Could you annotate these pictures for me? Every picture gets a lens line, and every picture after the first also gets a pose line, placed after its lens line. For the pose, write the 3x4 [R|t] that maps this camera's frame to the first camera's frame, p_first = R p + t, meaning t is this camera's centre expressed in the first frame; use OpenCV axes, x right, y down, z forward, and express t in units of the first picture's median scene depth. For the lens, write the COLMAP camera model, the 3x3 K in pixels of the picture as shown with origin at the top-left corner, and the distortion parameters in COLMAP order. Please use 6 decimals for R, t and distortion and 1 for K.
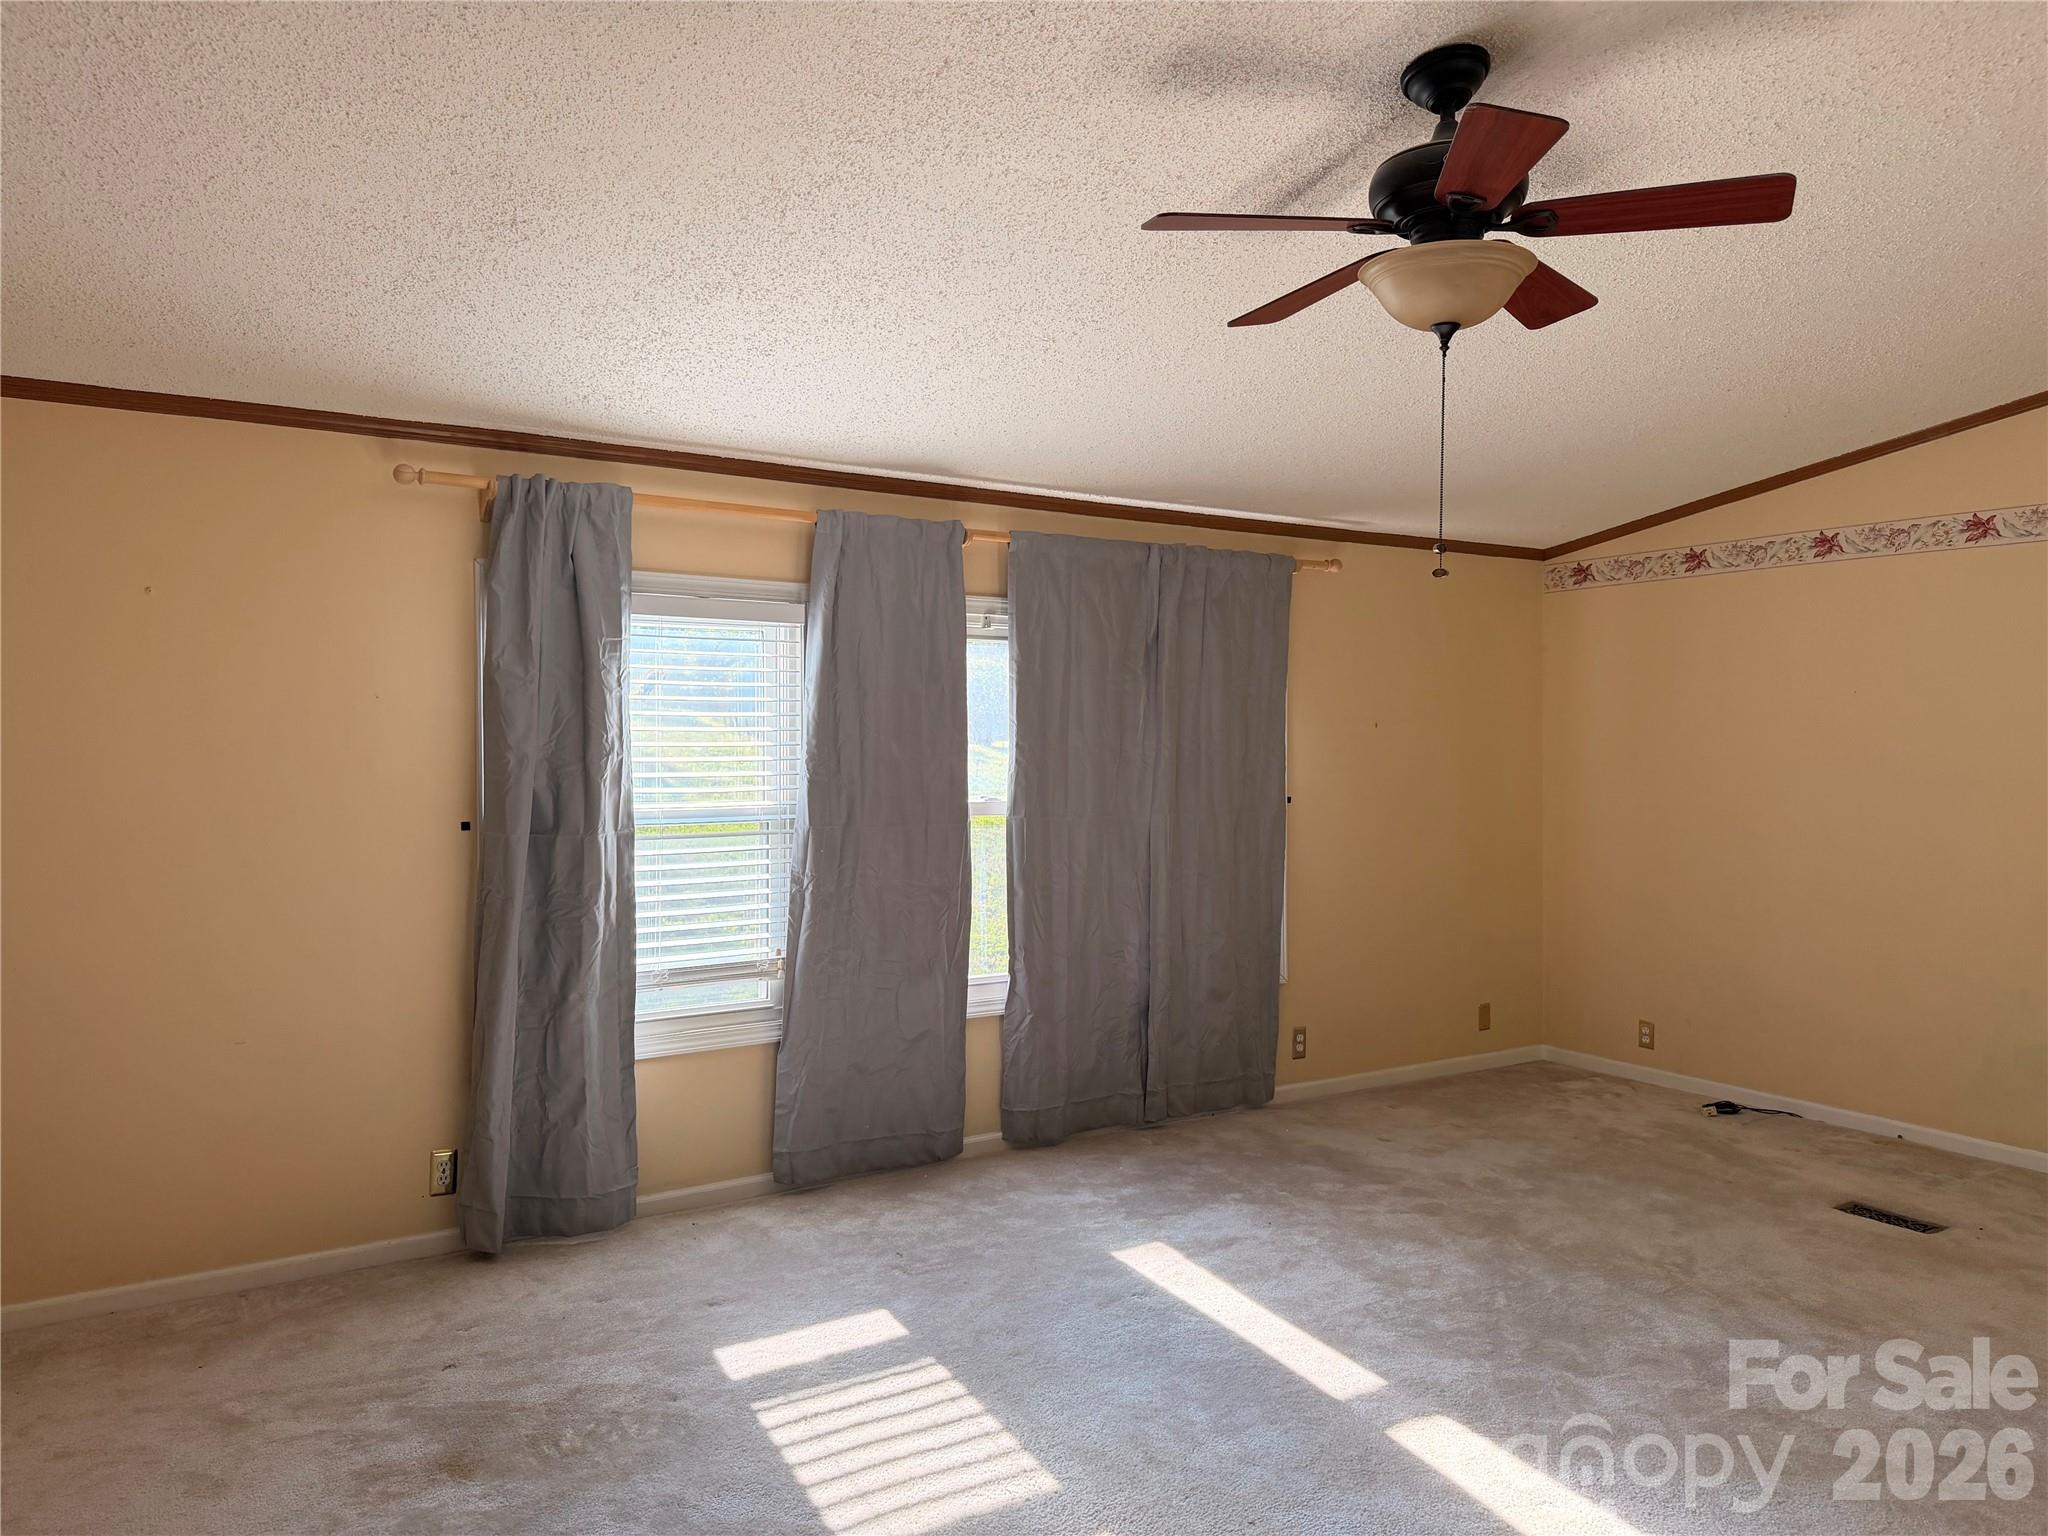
lens RADIAL K [[1434.4, 0, 1016.3], [0, 1434.4, 759.7], [0, 0, 1]] dist [0.032555, -0.044564]
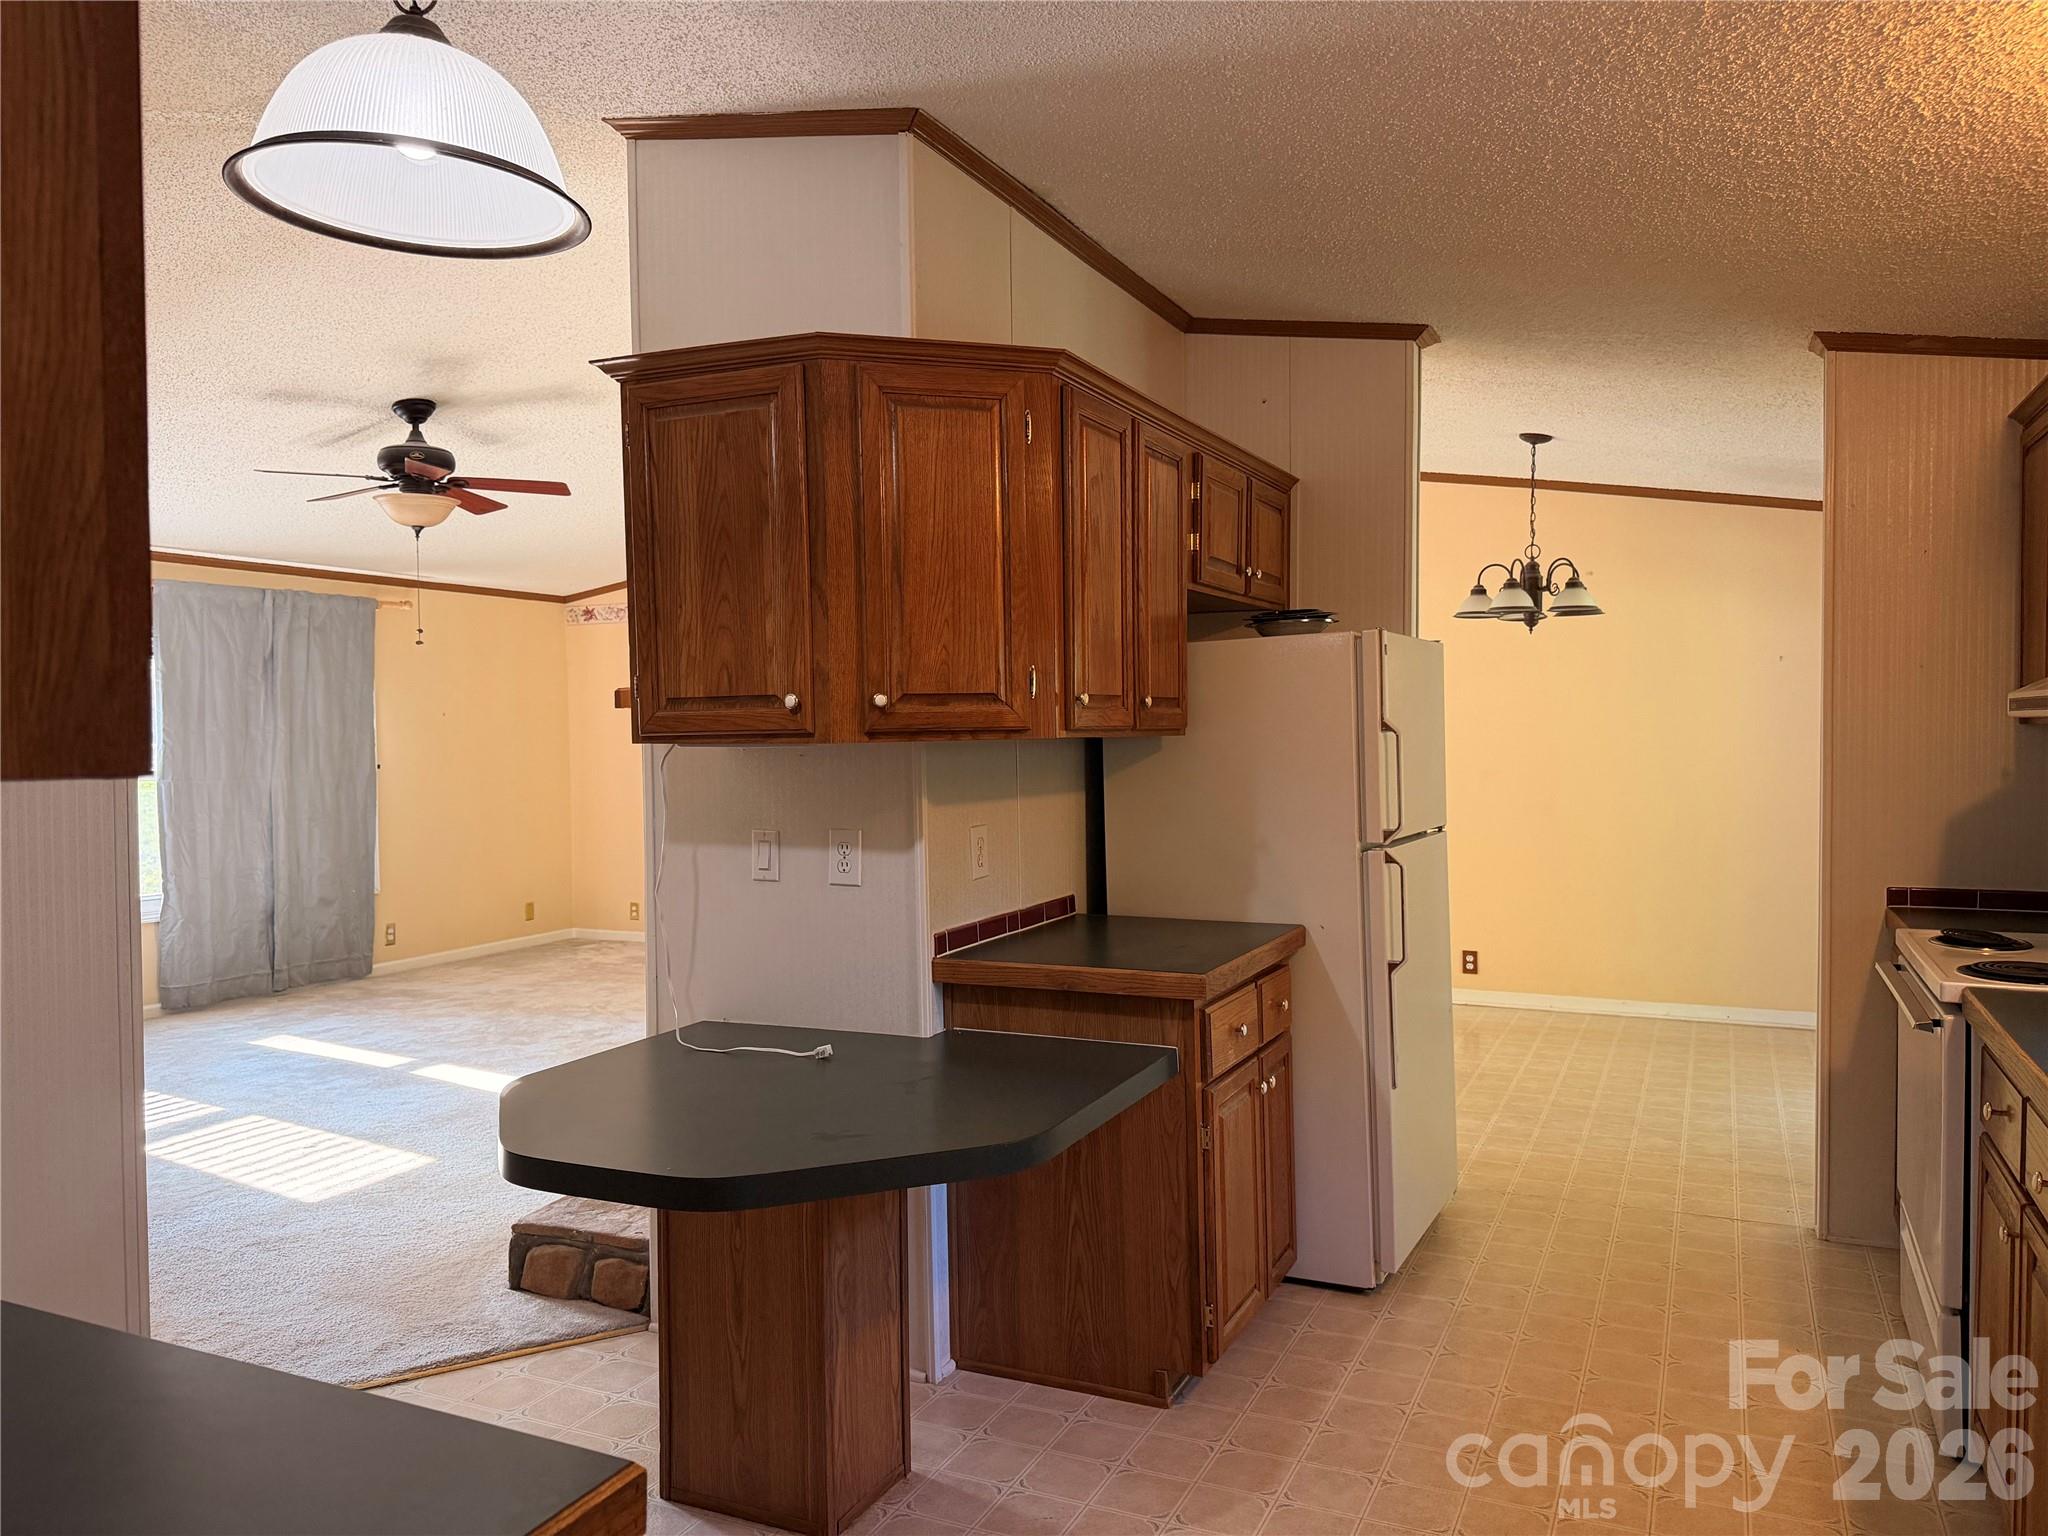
lens RADIAL K [[1434.4, 0, 988.8], [0, 1434.4, 768.6], [0, 0, 1]] dist [0.032555, -0.044564]
pose [[0.851168, -0.028491, 0.524120, -0.051098], [0.018495, 0.999534, 0.024299, 0.006722], [-0.524568, -0.010989, 0.851298, -0.602901]]
